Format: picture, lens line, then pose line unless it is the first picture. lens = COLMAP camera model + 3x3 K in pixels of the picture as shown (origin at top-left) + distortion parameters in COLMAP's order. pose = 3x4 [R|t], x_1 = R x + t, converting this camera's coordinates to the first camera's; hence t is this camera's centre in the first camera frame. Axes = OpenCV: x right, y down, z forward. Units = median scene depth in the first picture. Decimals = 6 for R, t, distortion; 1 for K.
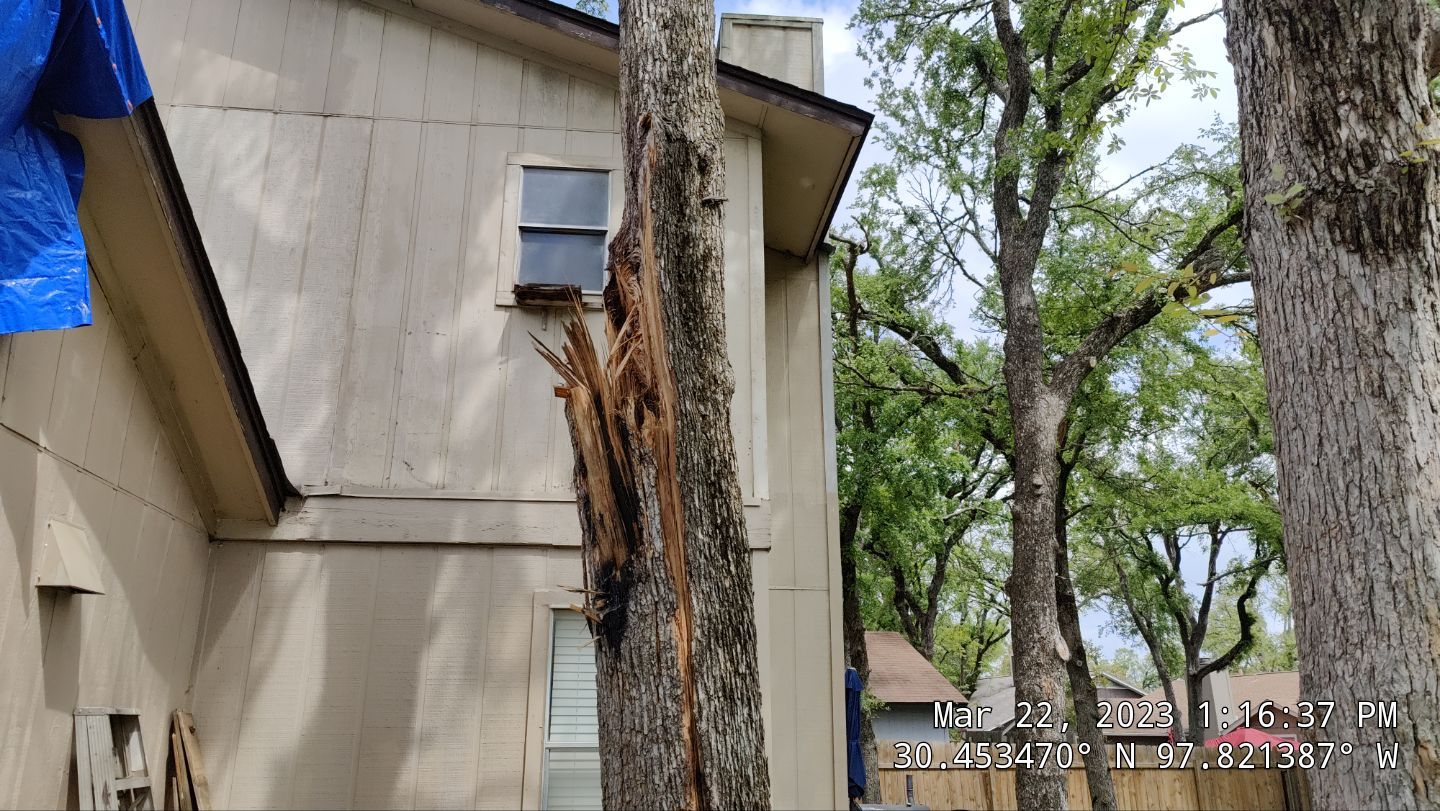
lens RADIAL K [[1008.7, 0, 714.5], [0, 1008.7, 421.9], [0, 0, 1]] dist [0.013356, -0.003645]
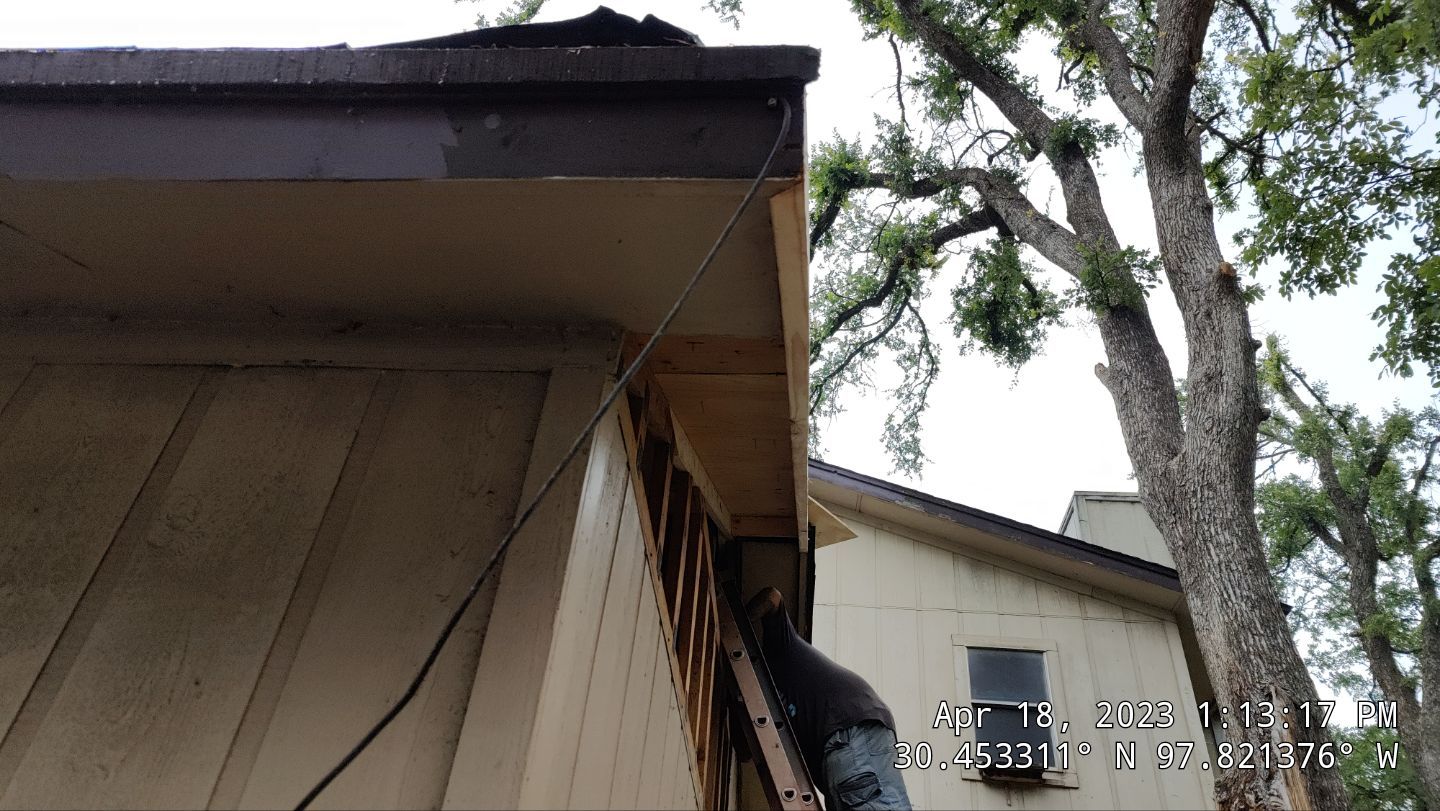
lens RADIAL K [[1008.0, 0, 707.2], [0, 1008.0, 403.0], [0, 0, 1]] dist [0.006050, 0.000492]
pose [[0.986202, -0.024841, -0.163674, -0.303247], [-0.038193, 0.927867, -0.370951, -0.076651], [0.161082, 0.372083, 0.914115, -0.221368]]
